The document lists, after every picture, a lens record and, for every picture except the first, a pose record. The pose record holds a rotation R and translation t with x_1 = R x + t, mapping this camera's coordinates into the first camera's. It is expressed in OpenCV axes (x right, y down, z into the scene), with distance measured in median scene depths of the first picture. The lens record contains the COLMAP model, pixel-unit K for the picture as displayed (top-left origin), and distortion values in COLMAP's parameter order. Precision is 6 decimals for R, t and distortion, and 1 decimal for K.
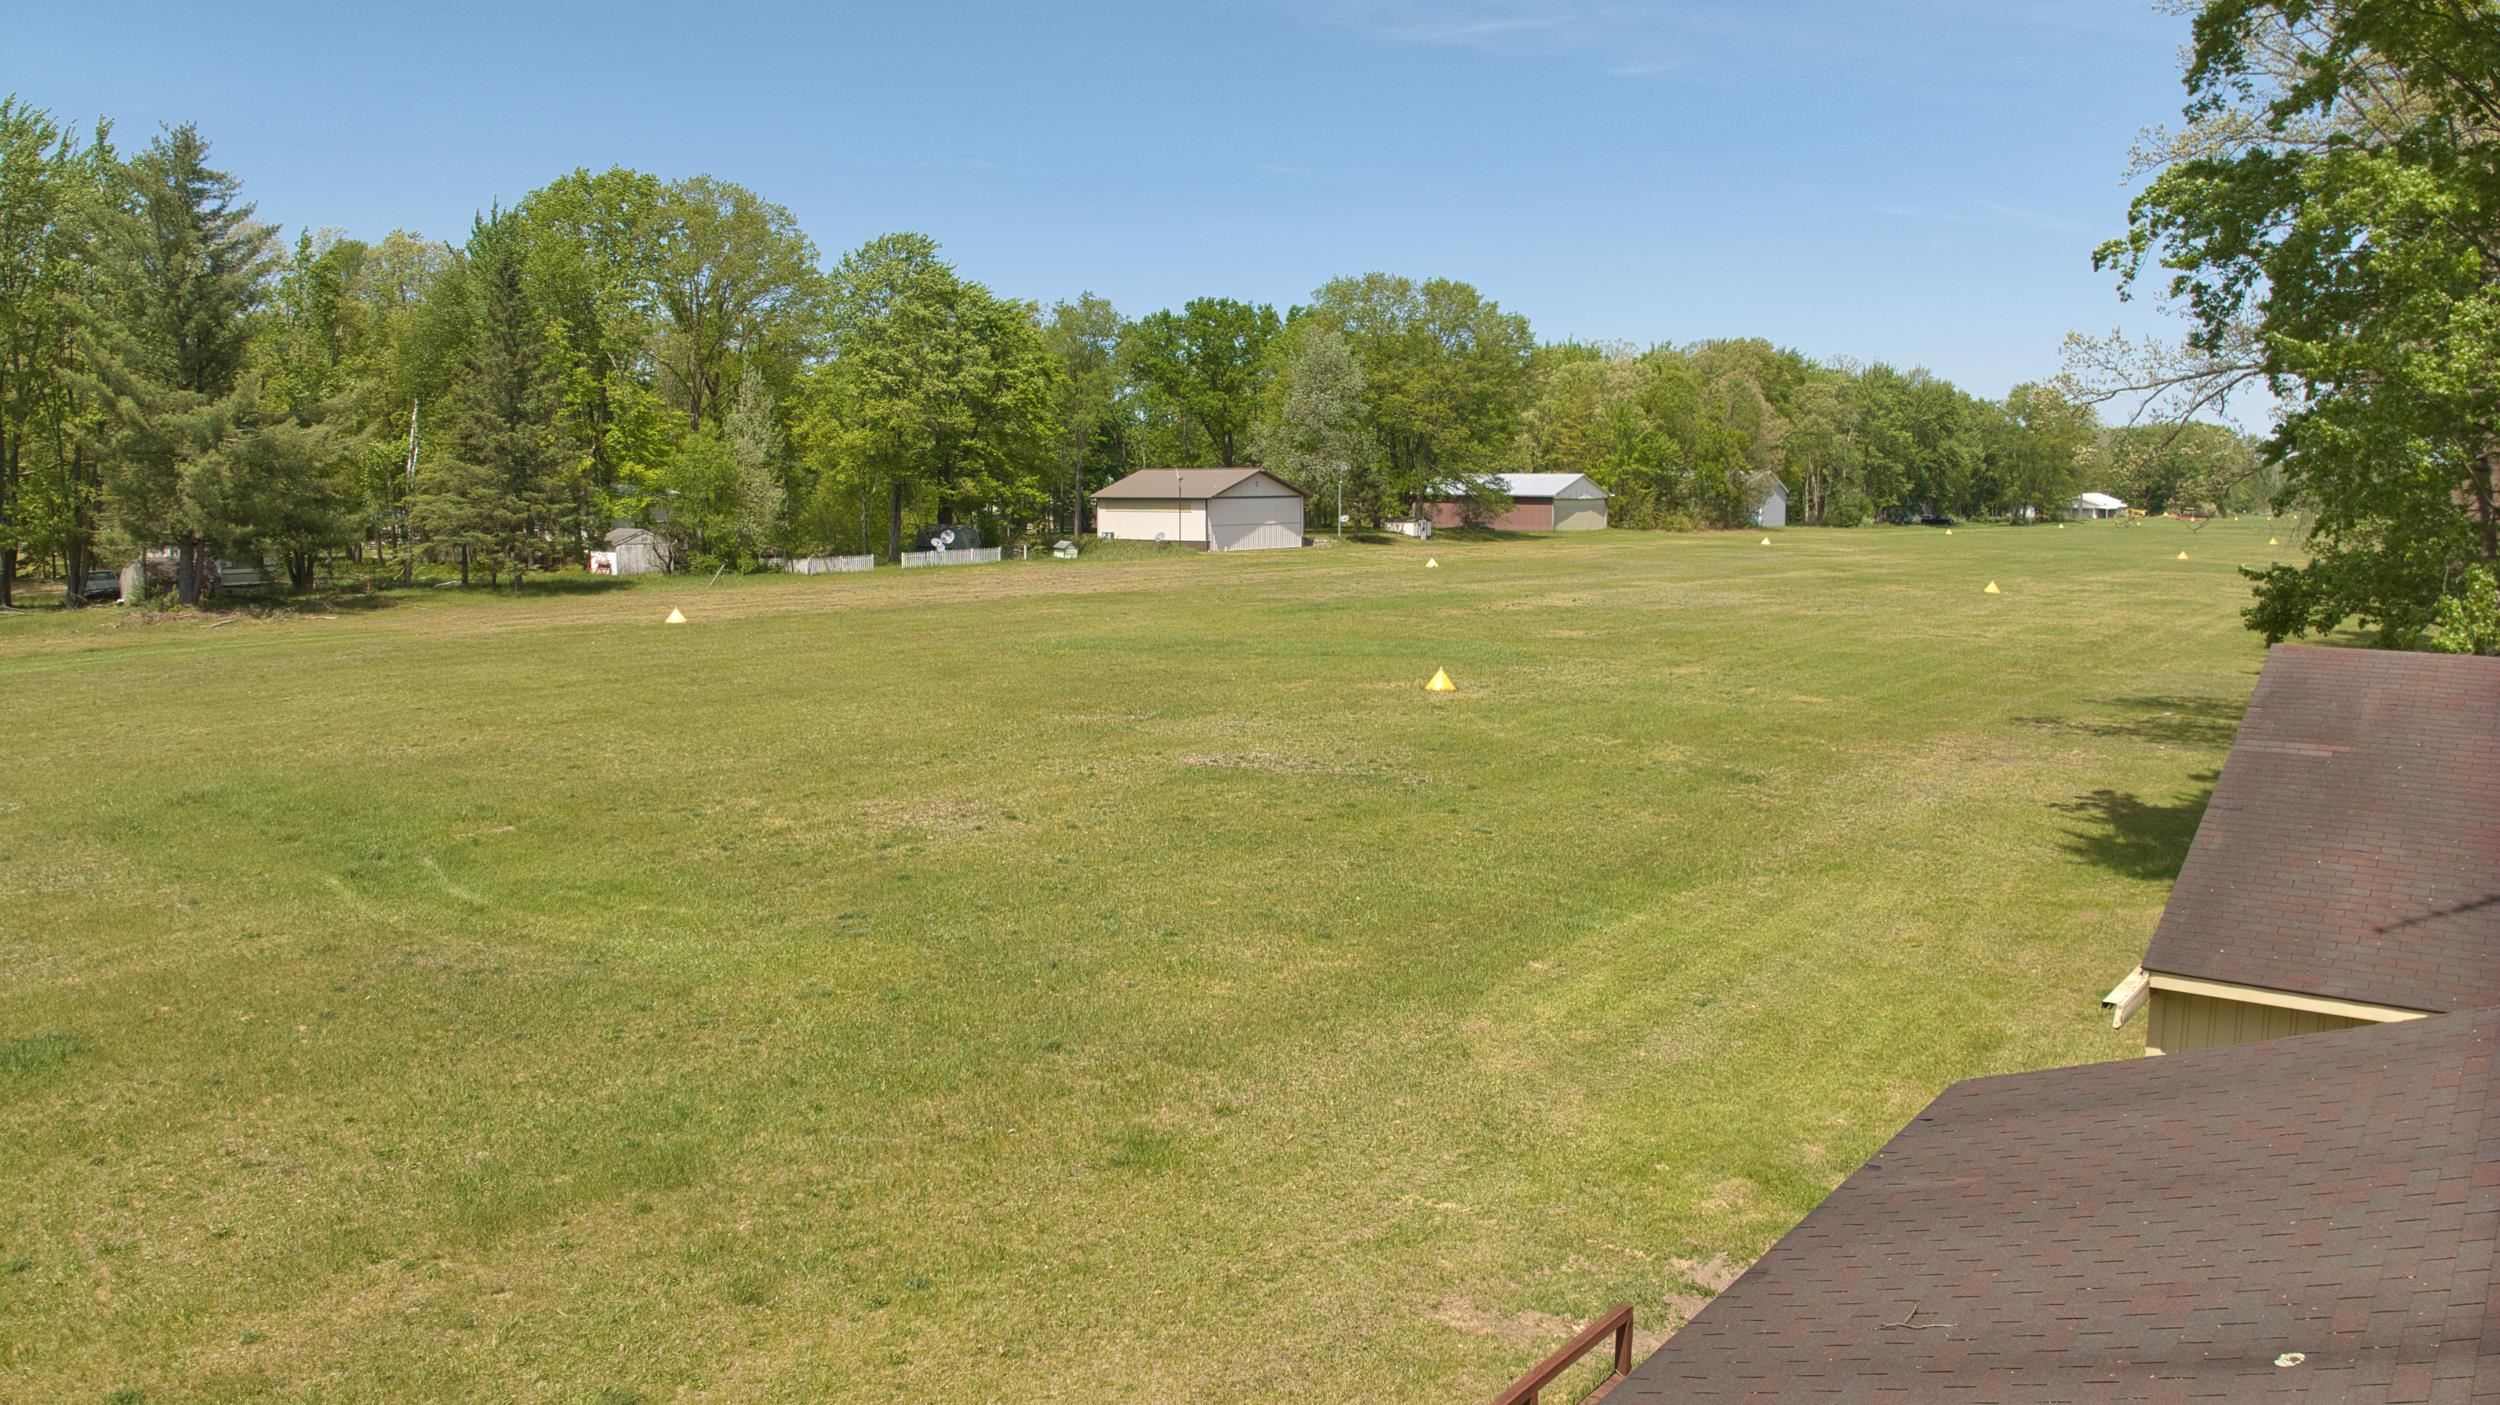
lens RADIAL K [[1773.5, 0, 1250.0], [0, 1773.5, 702.5], [0, 0, 1]] dist [-0.099834, -0.016980]
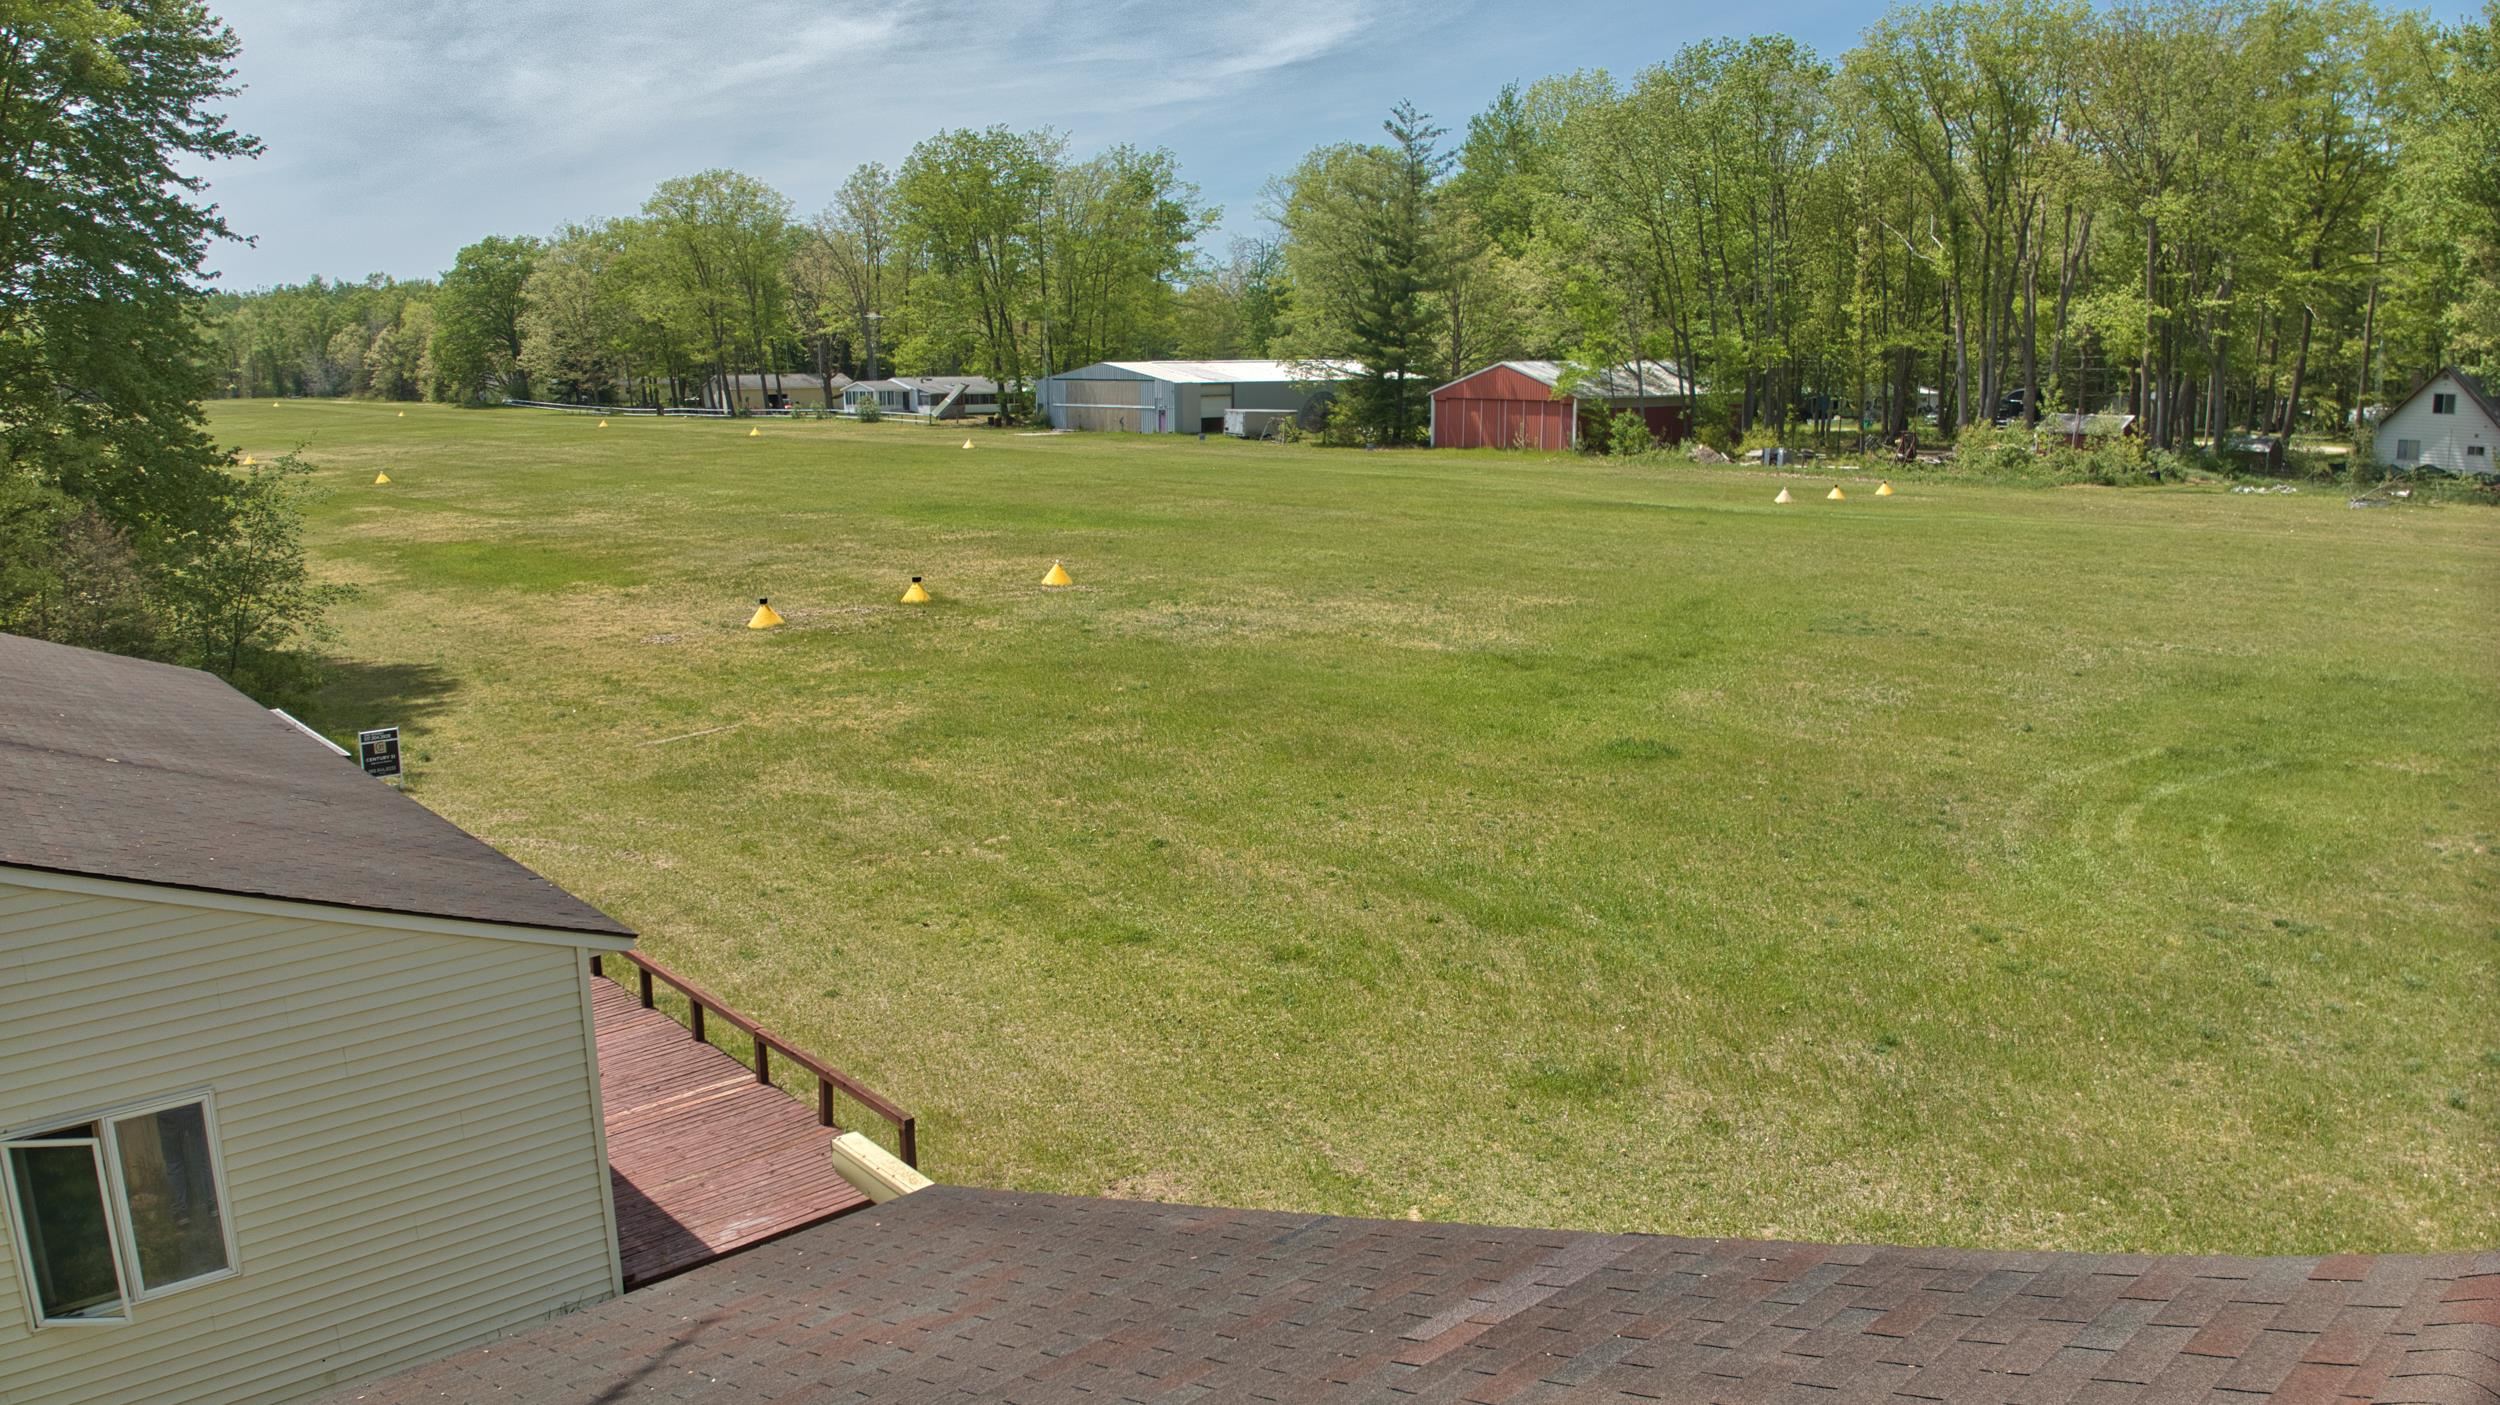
lens RADIAL K [[1758.7, 0, 1250.0], [0, 1758.7, 702.5], [0, 0, 1]] dist [-0.008121, -0.004736]
pose [[-0.146952, 0.201923, -0.968314, 0.932688], [-0.119980, 0.968075, 0.220081, -0.148694], [0.981840, 0.148520, -0.118034, 0.984154]]
